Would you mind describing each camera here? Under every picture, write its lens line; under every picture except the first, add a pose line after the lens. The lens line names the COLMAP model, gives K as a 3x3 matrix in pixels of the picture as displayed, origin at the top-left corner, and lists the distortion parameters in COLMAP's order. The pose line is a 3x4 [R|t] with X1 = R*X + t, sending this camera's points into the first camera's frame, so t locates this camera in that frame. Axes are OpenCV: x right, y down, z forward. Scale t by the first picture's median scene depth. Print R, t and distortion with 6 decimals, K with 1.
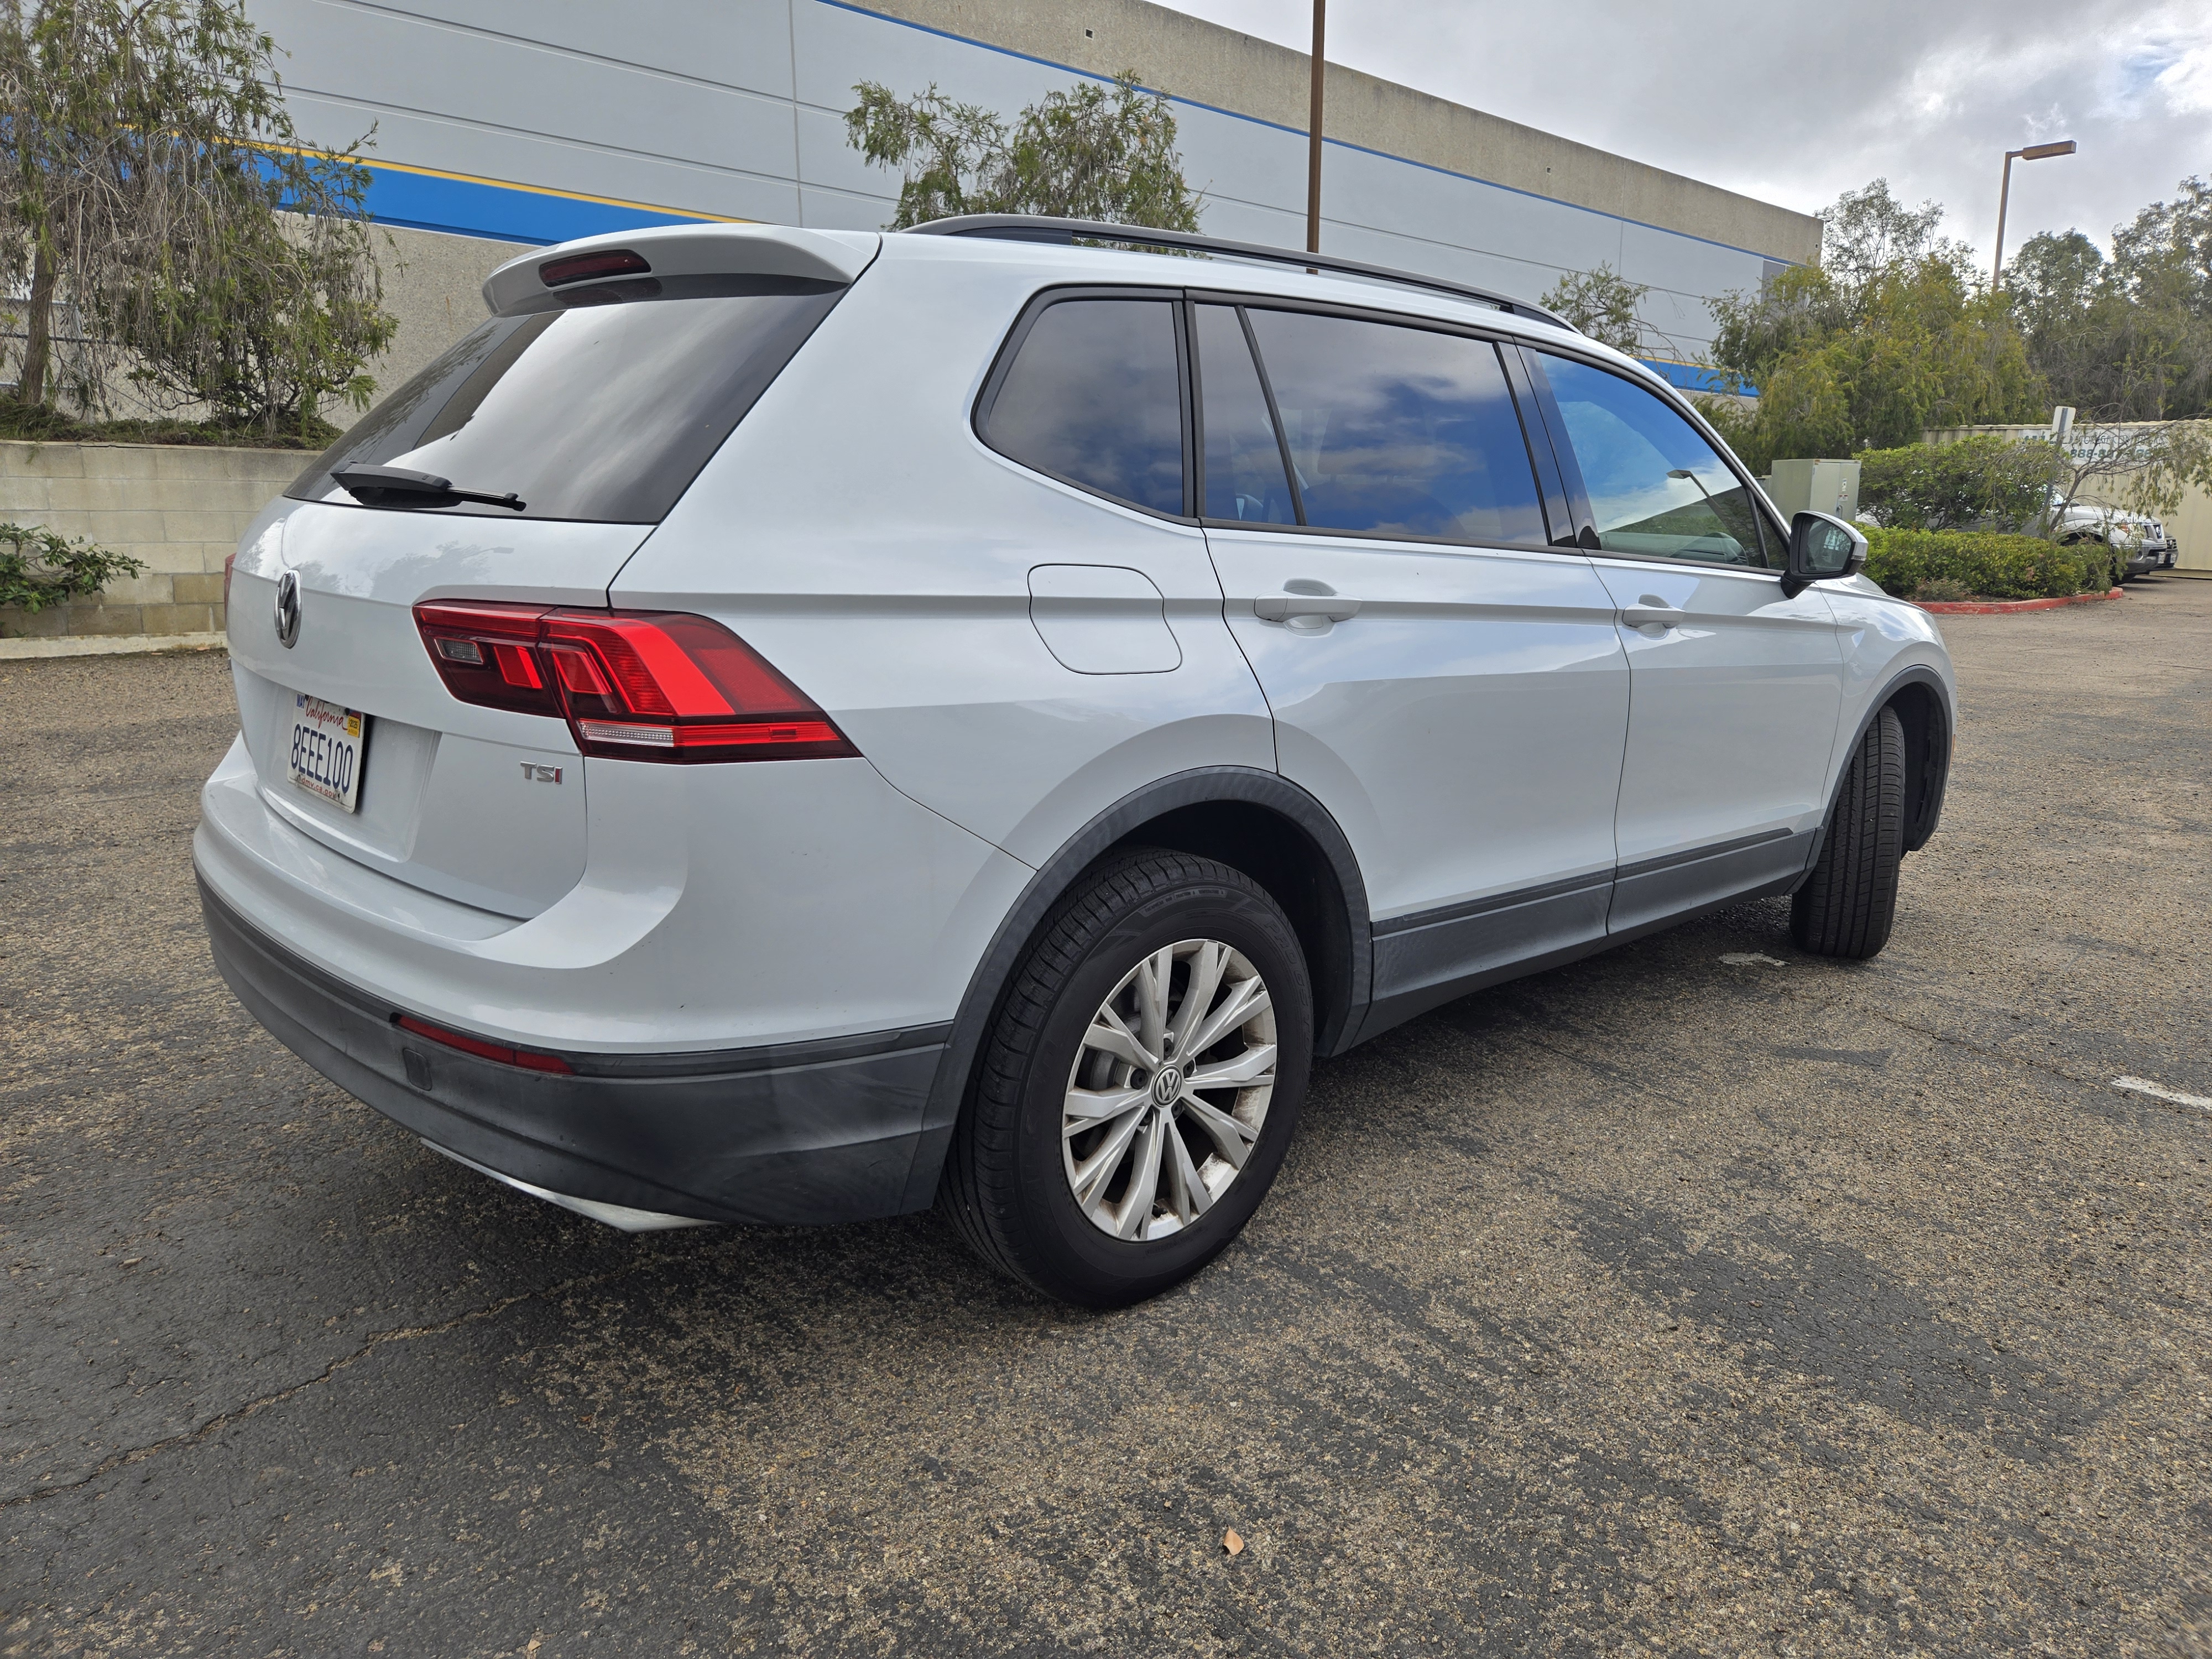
lens RADIAL K [[1484.2, 0, 1107.7], [0, 1484.2, 807.7], [0, 0, 1]] dist [0.064861, -0.052262]
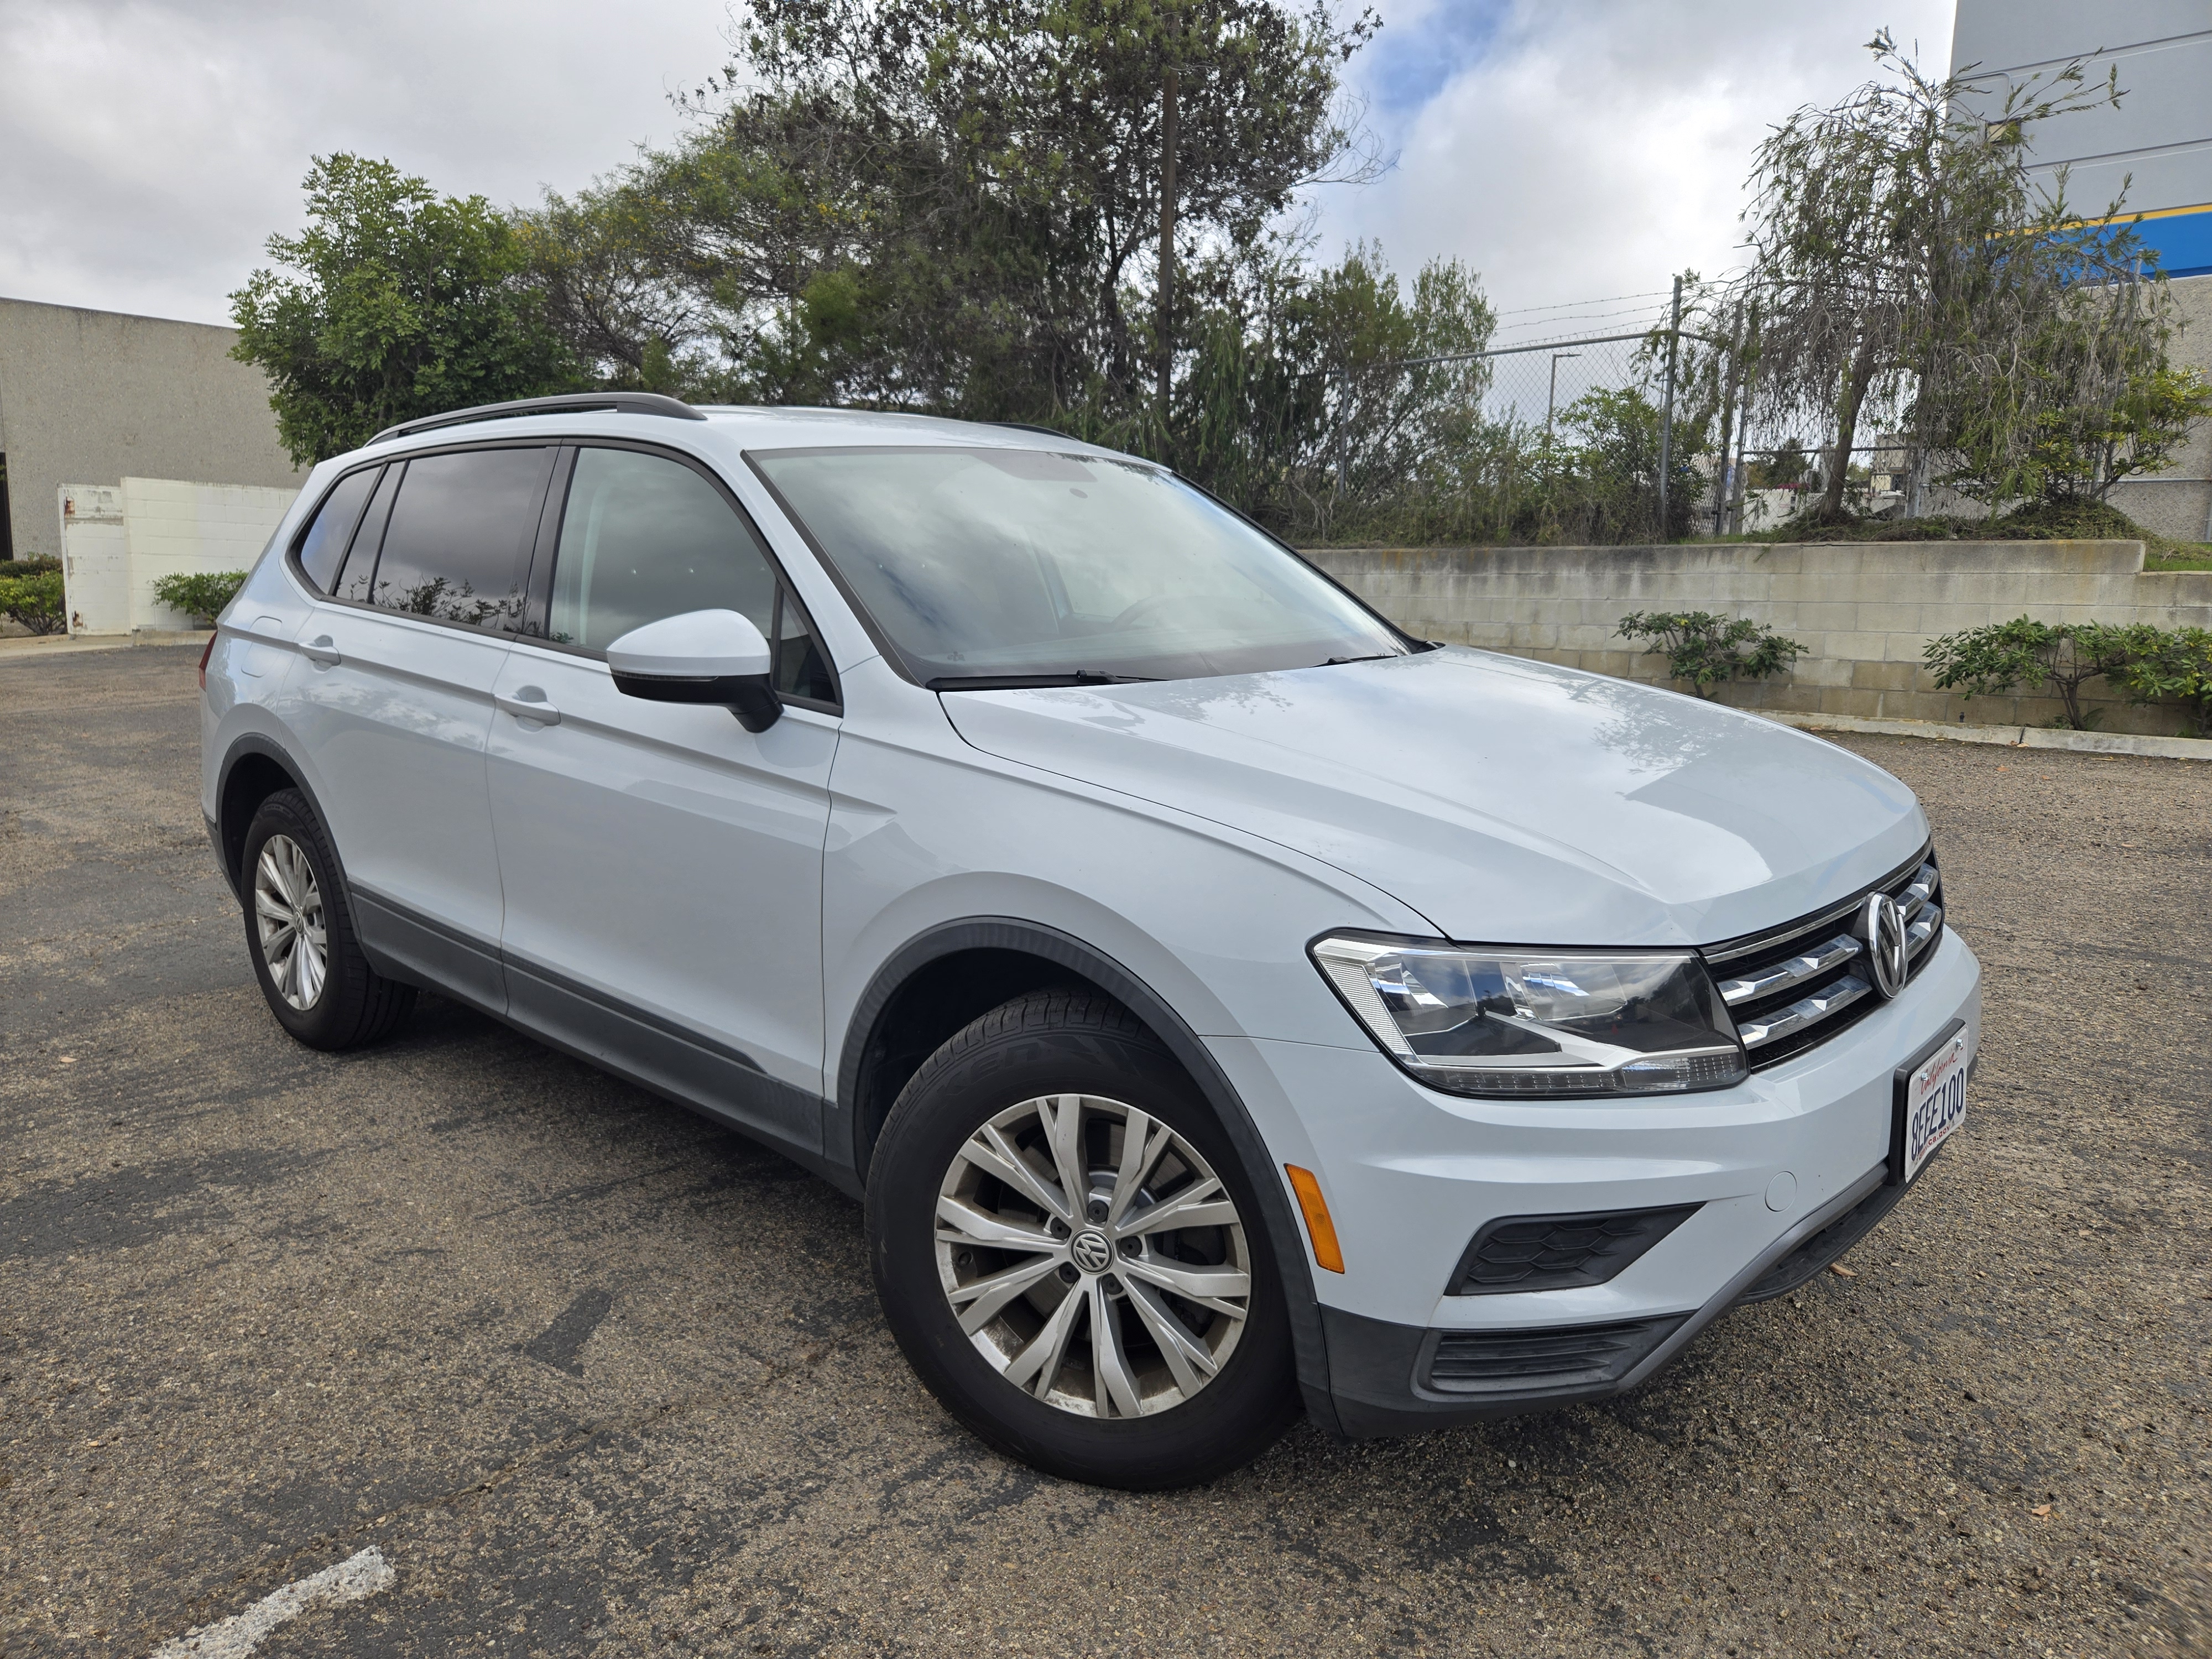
lens RADIAL K [[1468.7, 0, 1086.7], [0, 1468.7, 826.6], [0, 0, 1]] dist [0.067081, -0.048823]
pose [[0.083209, 0.159313, -0.983715, 1.782675], [-0.204814, 0.968799, 0.139573, -0.345957], [0.975258, 0.189864, 0.113242, 1.668935]]
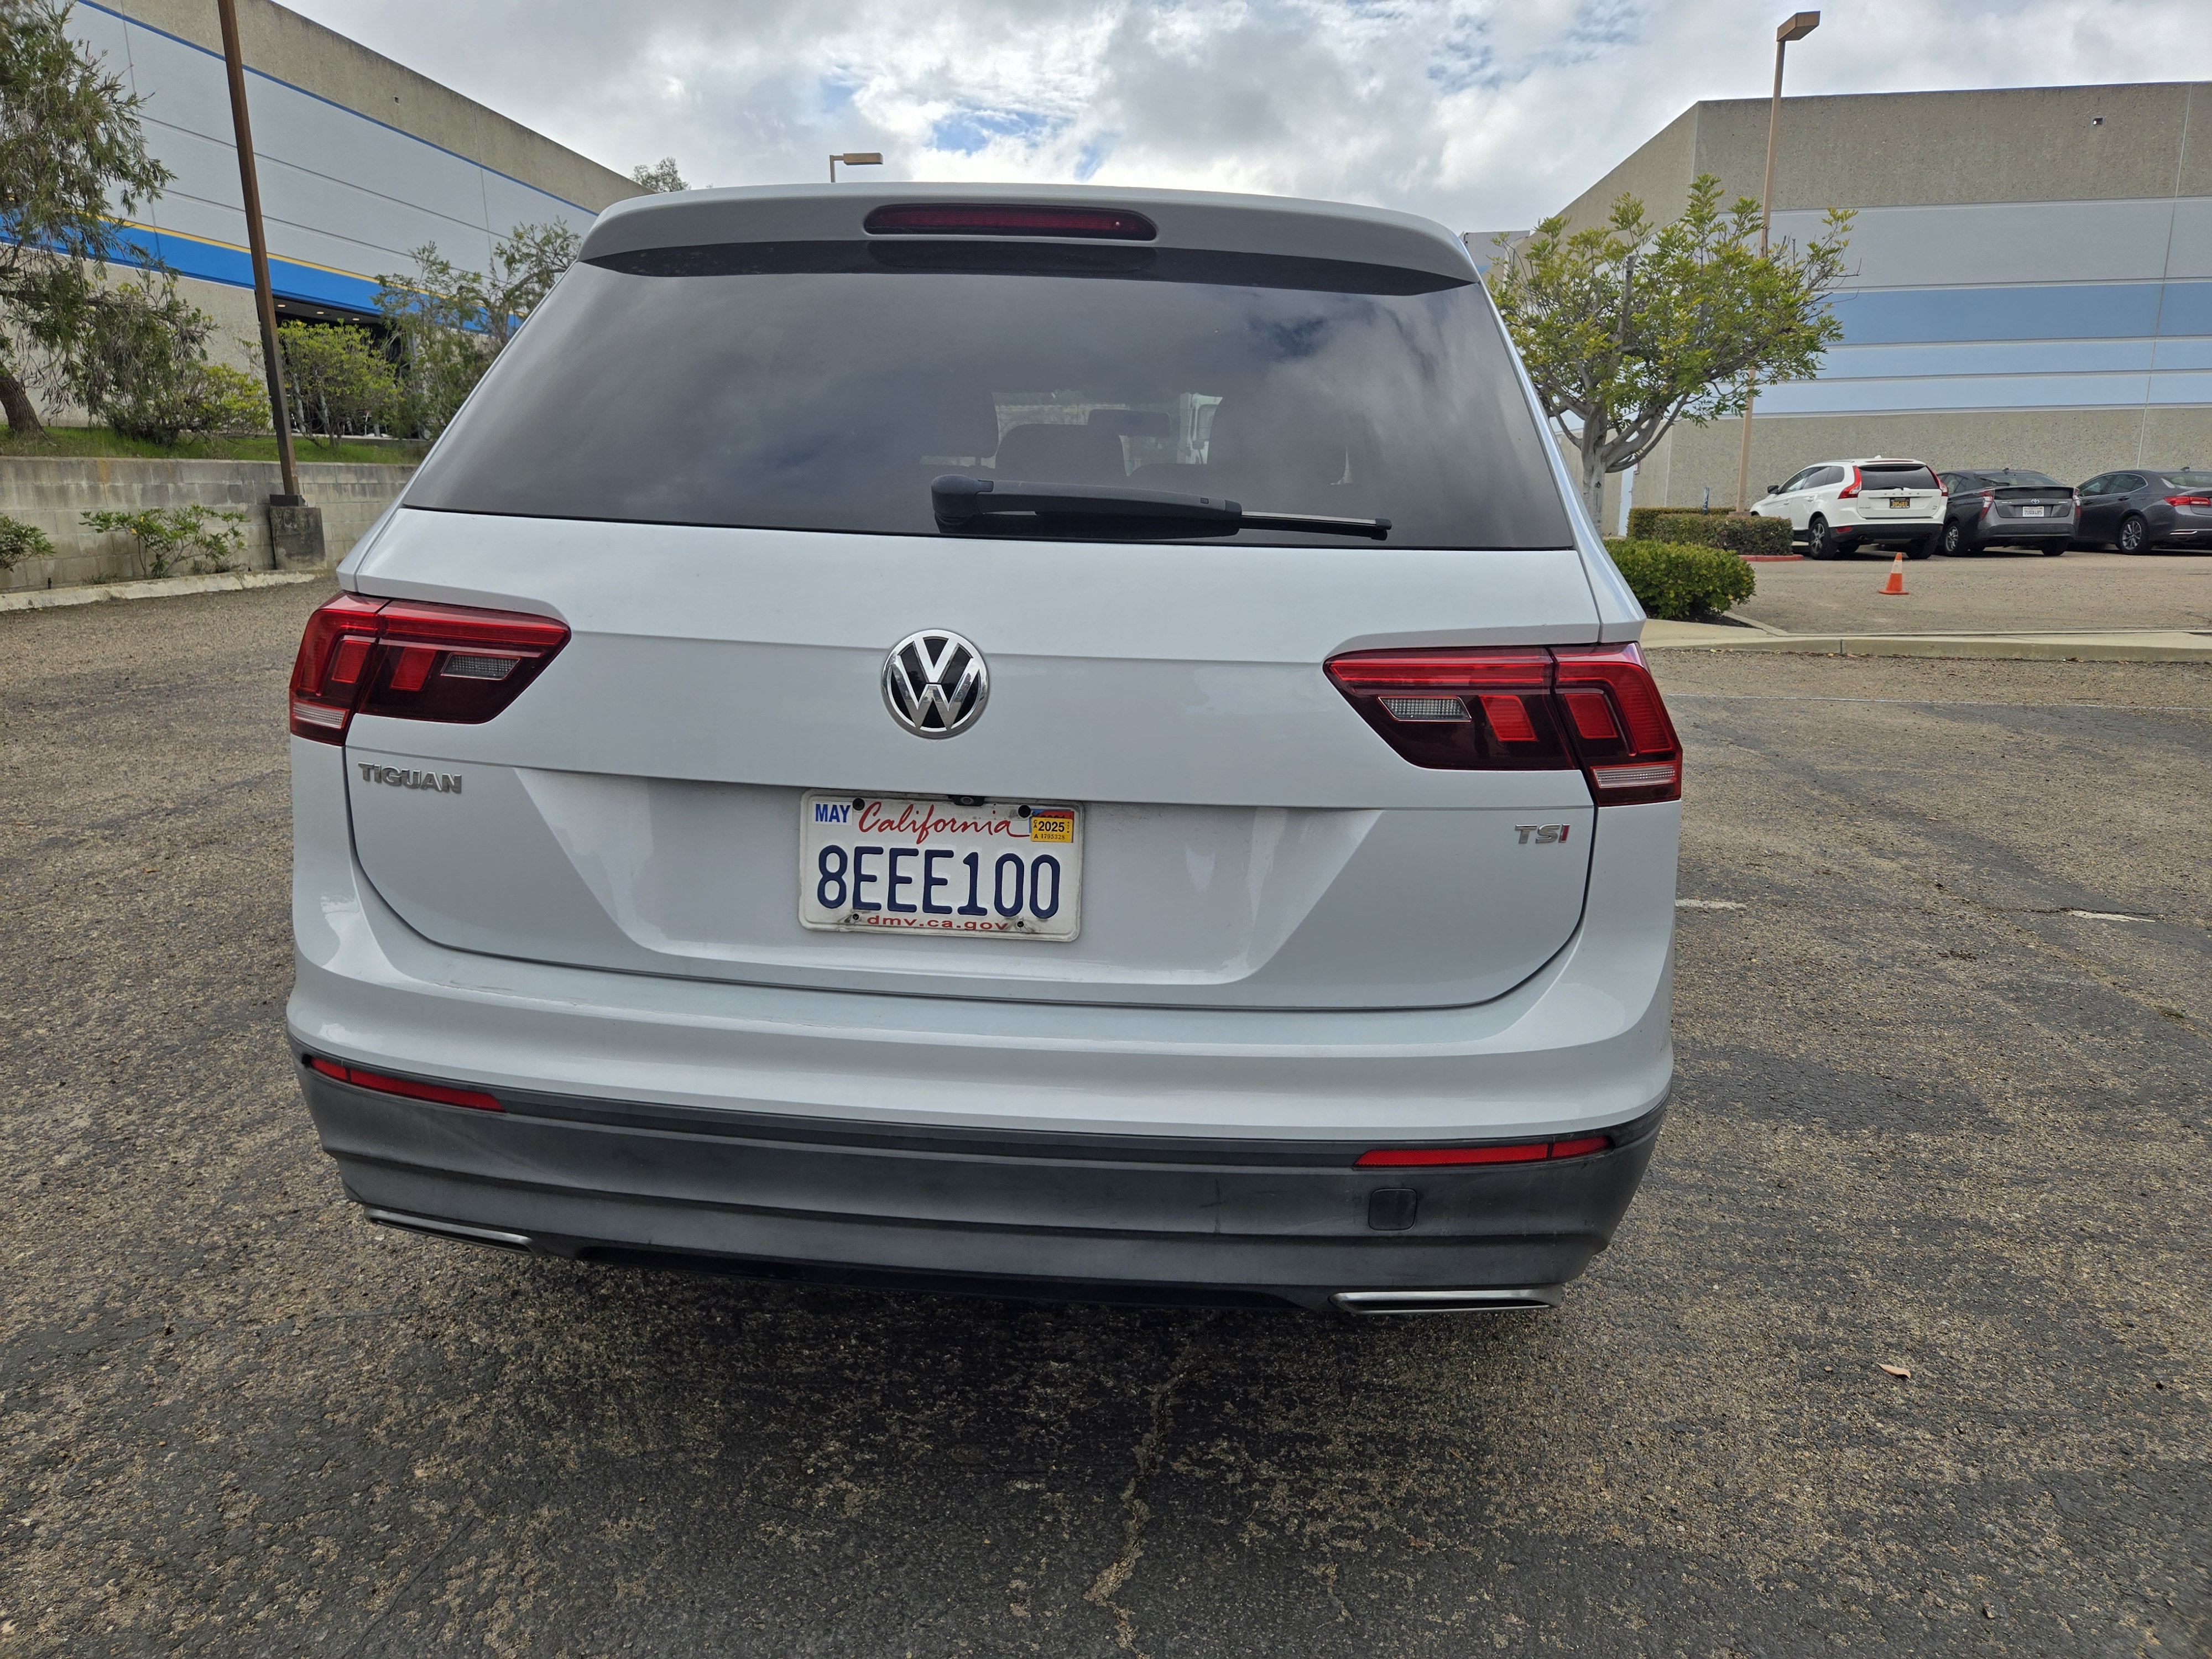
lens RADIAL K [[1486.9, 0, 1081.8], [0, 1486.9, 846.9], [0, 0, 1]] dist [0.064649, -0.053126]
pose [[0.750201, -0.162278, 0.640987, -0.884270], [0.130738, 0.986682, 0.096784, -0.105298], [-0.648156, 0.011194, 0.761426, 0.383899]]
